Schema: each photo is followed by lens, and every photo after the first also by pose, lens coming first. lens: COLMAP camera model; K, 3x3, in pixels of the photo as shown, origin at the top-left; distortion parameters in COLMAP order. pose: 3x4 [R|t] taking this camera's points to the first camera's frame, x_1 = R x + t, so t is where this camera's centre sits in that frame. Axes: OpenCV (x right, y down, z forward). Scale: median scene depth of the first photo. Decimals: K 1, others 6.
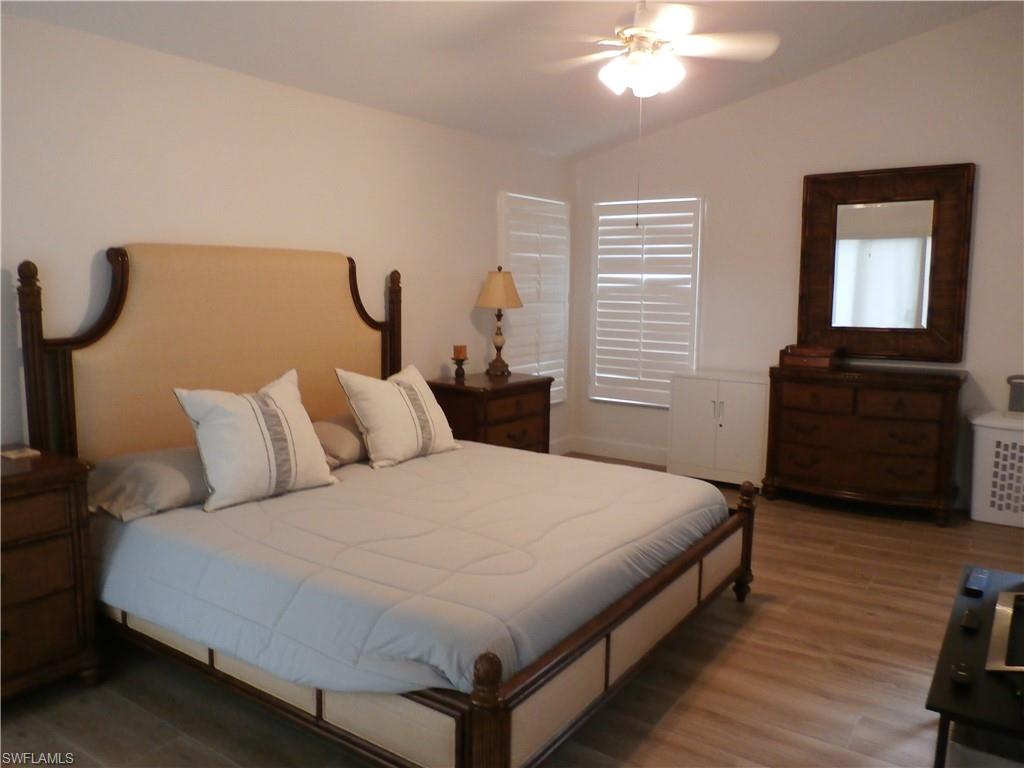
lens RADIAL K [[755.7, 0, 497.2], [0, 755.7, 386.0], [0, 0, 1]] dist [-0.003986, 0.004012]
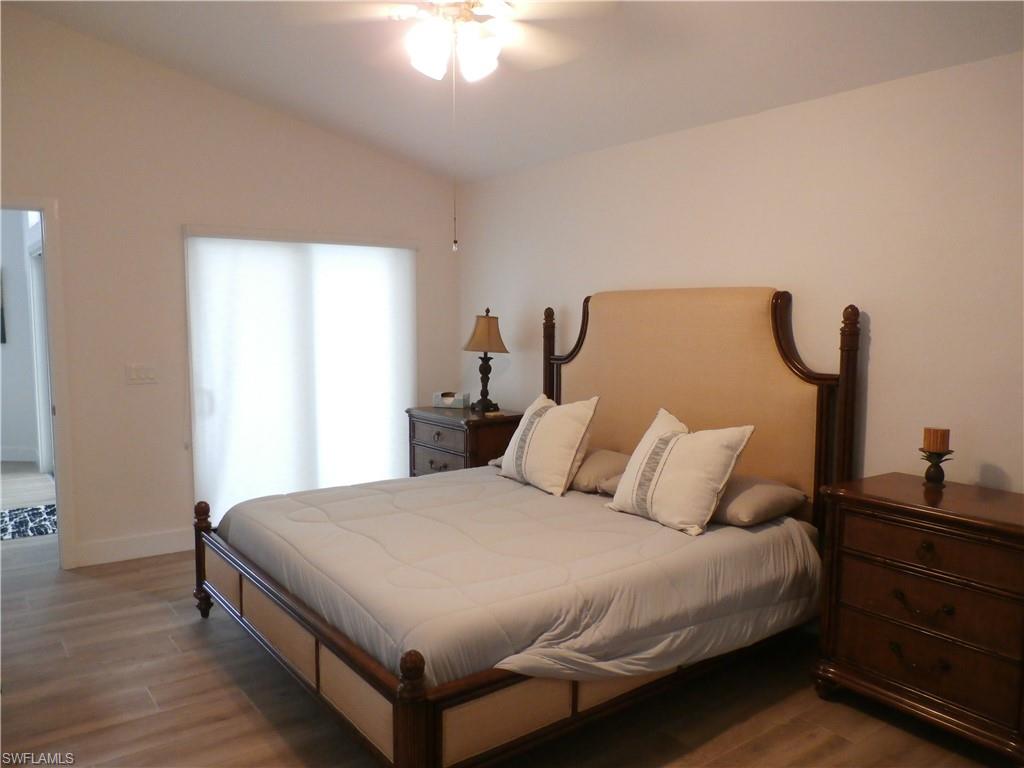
lens RADIAL K [[755.7, 0, 497.2], [0, 755.7, 386.0], [0, 0, 1]] dist [-0.003986, 0.004012]
pose [[-0.294185, 0.075478, -0.952763, 0.693714], [-0.139980, 0.982724, 0.121073, -0.125636], [0.945442, 0.168986, -0.278537, 0.959578]]
